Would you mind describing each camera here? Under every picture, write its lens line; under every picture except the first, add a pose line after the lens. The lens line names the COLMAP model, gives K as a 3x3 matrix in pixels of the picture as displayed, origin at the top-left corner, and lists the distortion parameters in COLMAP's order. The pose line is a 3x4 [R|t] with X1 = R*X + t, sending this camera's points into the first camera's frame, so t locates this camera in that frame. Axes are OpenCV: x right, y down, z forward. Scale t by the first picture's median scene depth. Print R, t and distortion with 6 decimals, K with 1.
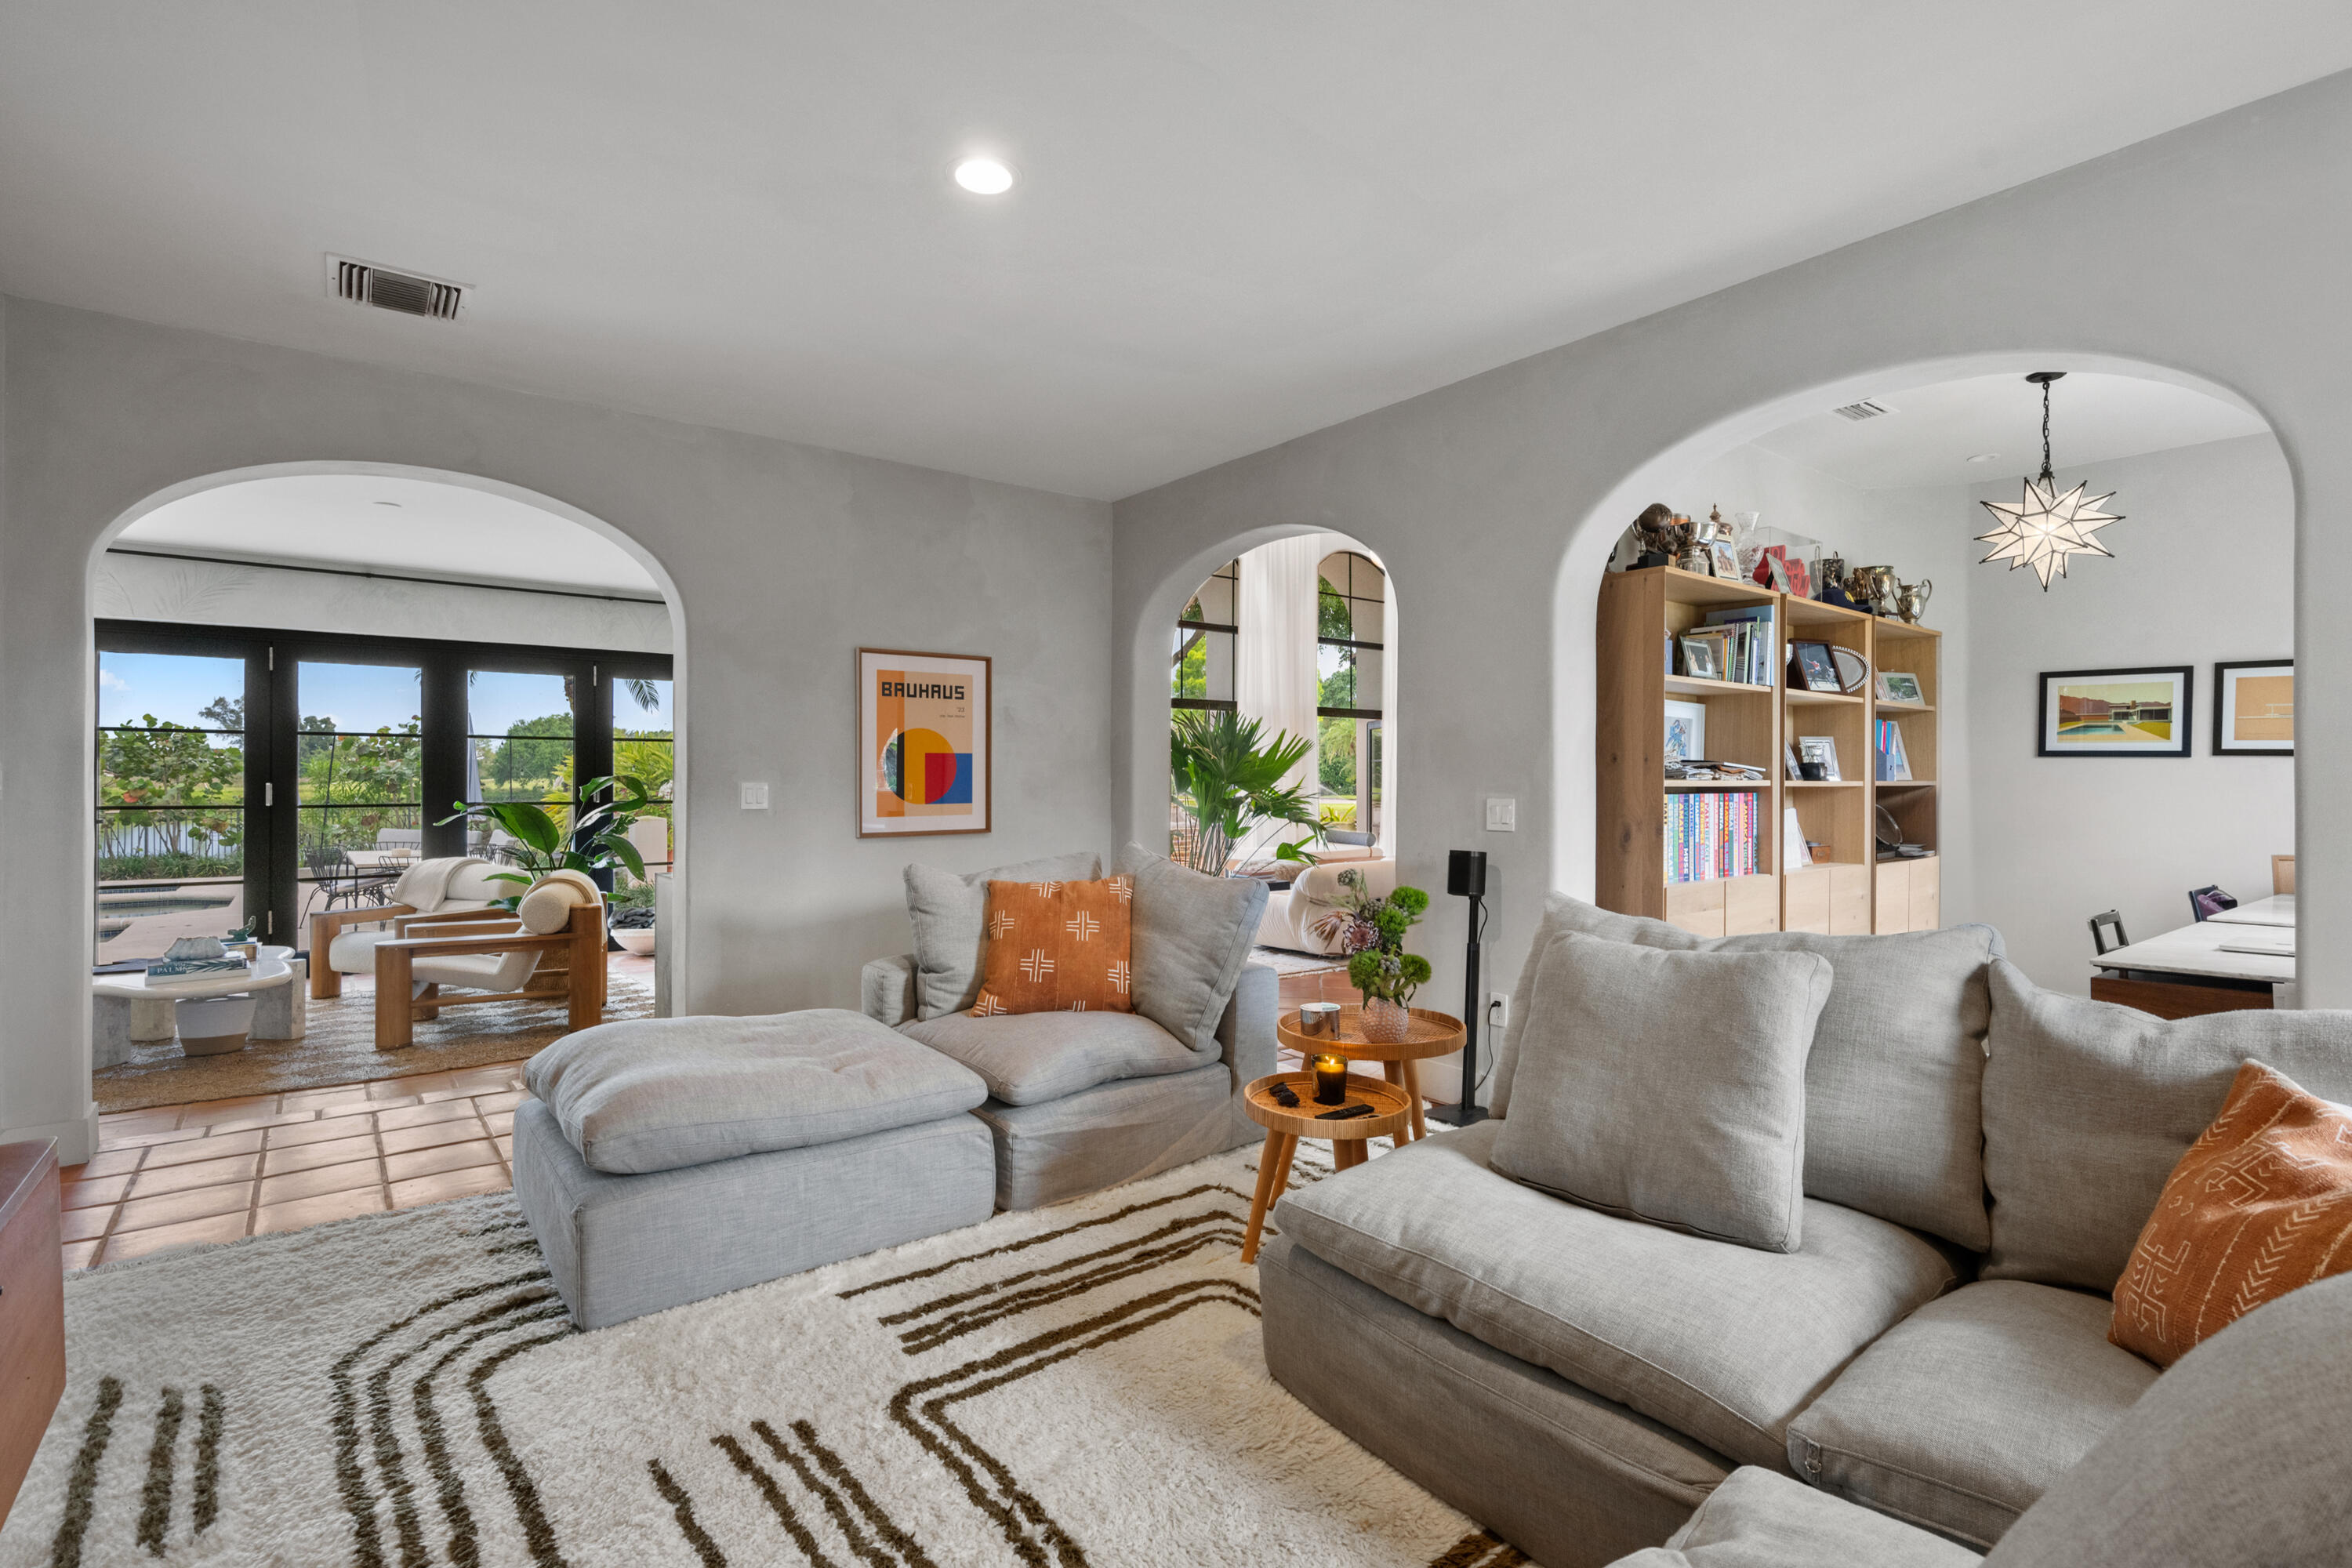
lens RADIAL K [[1104.8, 0, 1178.8], [0, 1104.8, 777.1], [0, 0, 1]] dist [0.001392, -0.000492]
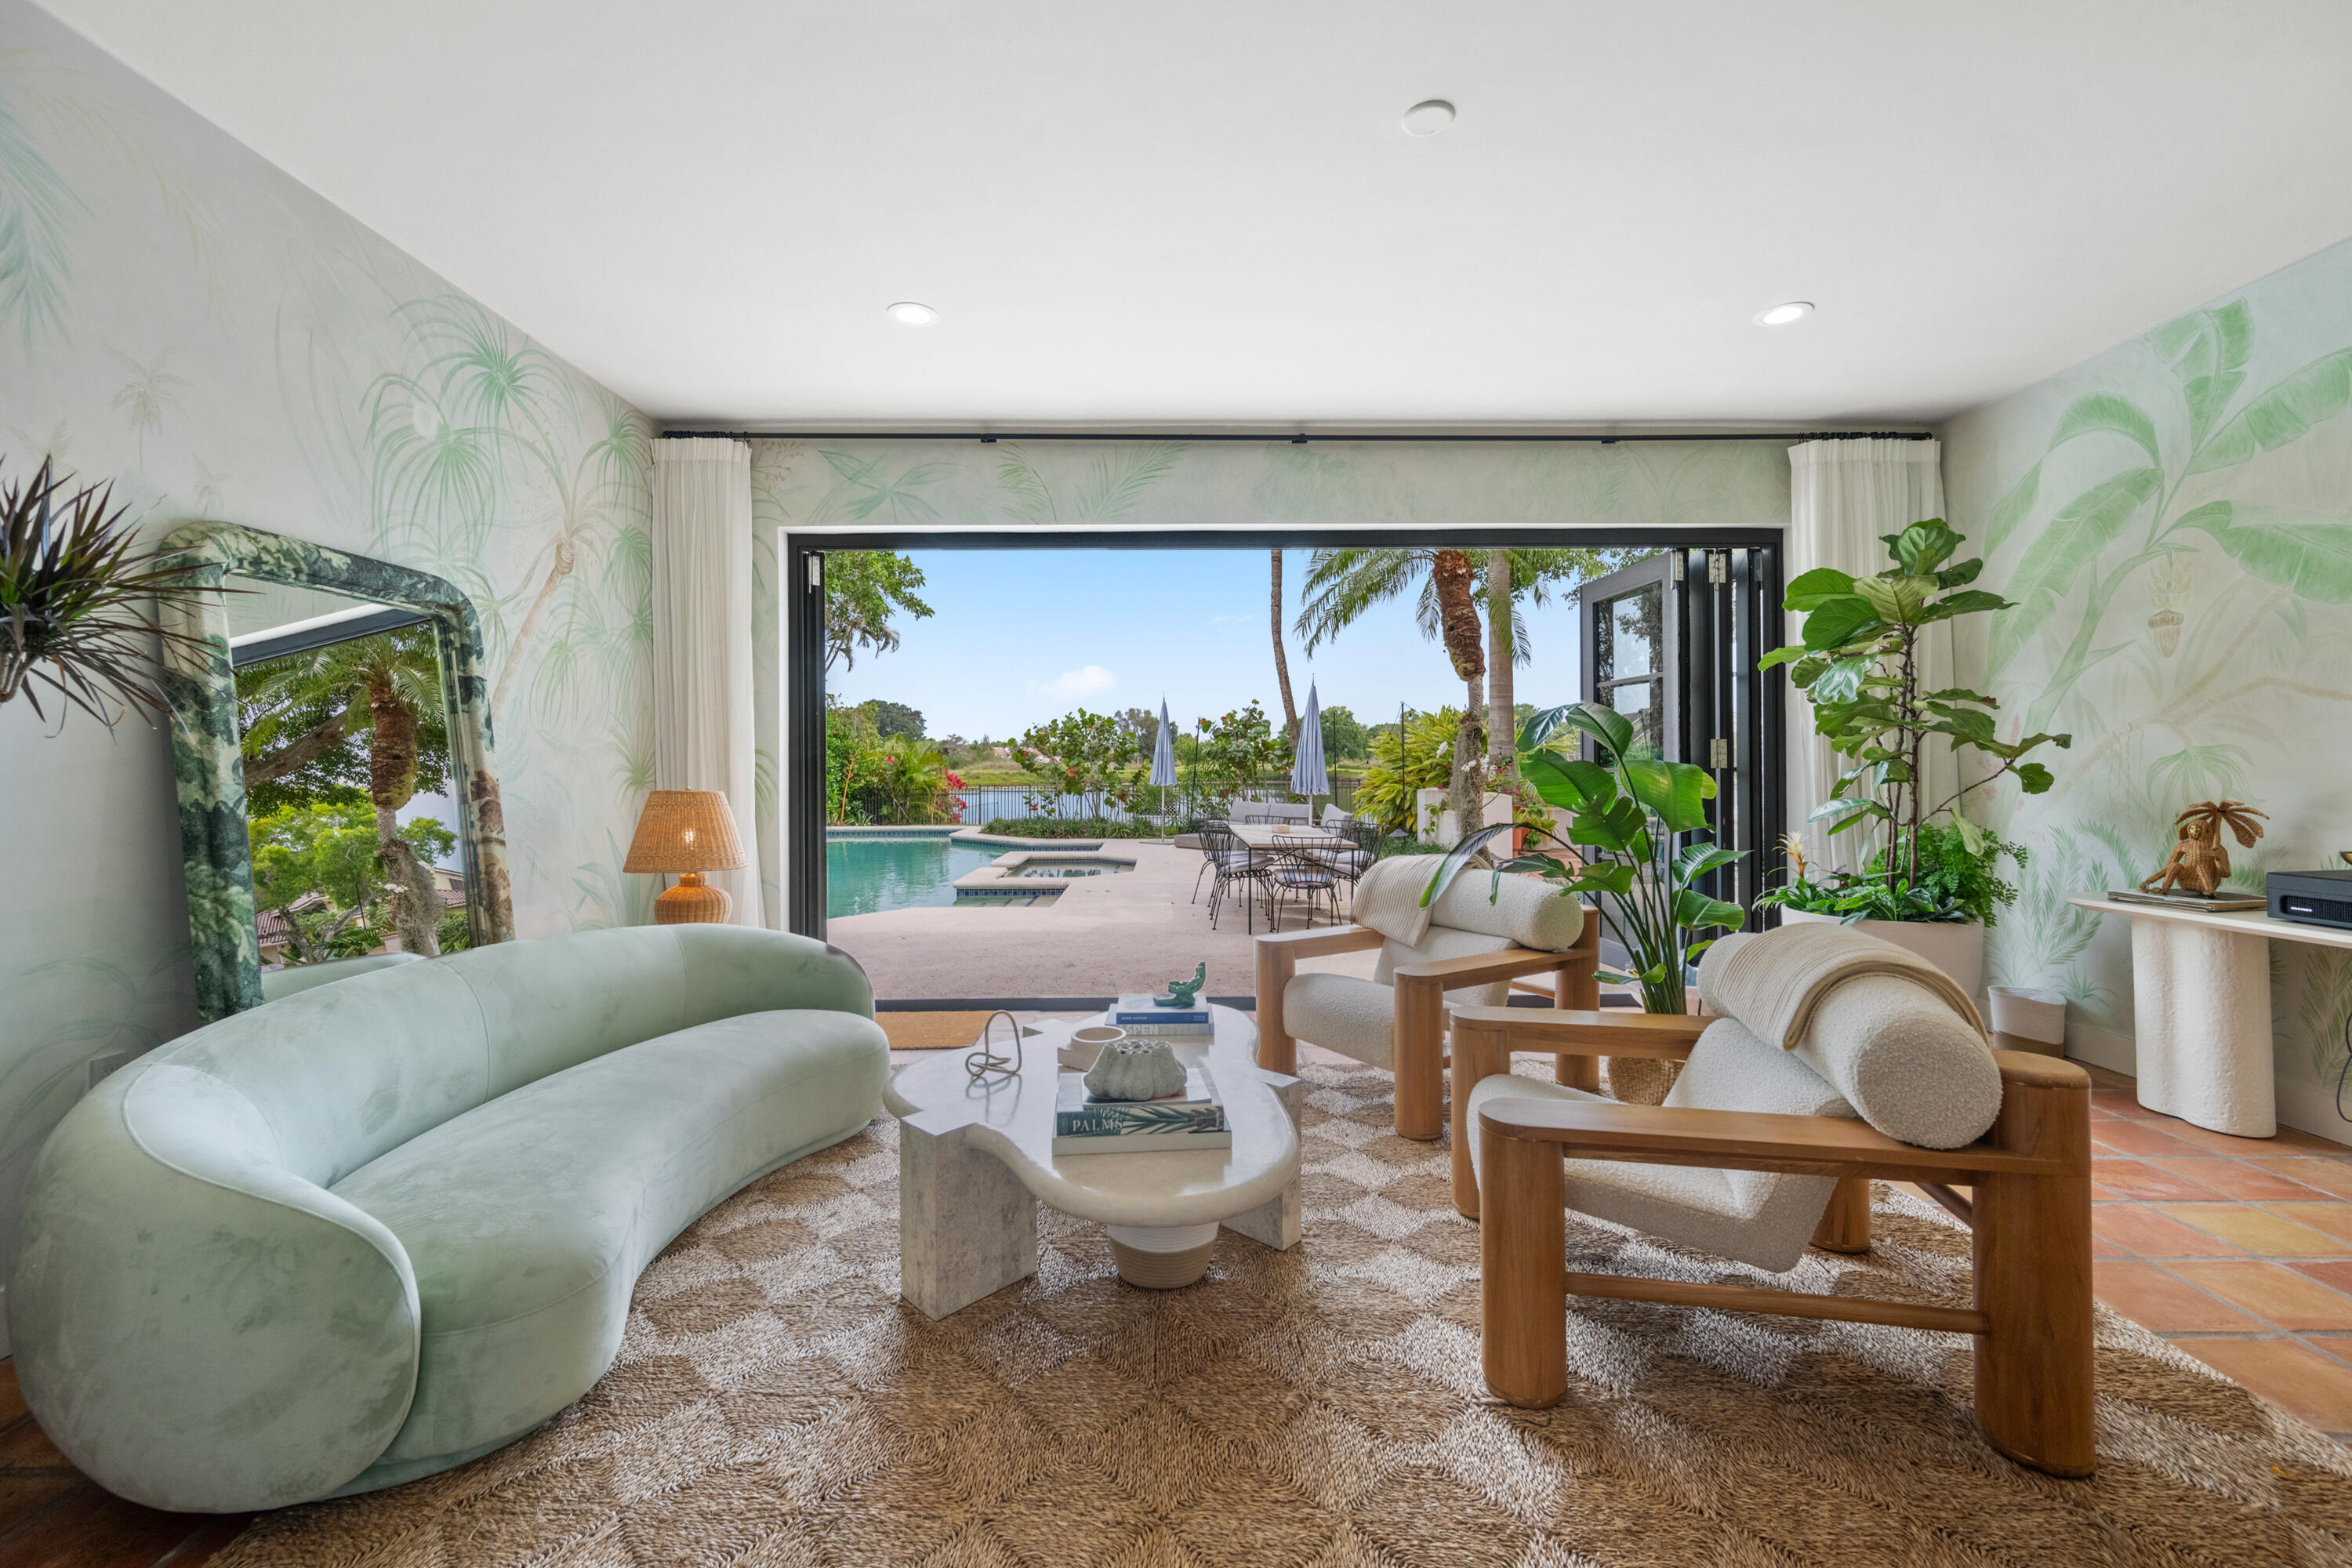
lens RADIAL K [[925.0, 0, 1174.7], [0, 925.0, 774.1], [0, 0, 1]] dist [-0.005355, 0.001012]
pose [[0.794272, 0.000699, -0.607561, -0.194921], [0.007530, 0.999911, 0.010995, 0.008913], [0.607515, -0.013308, 0.794197, 0.214537]]
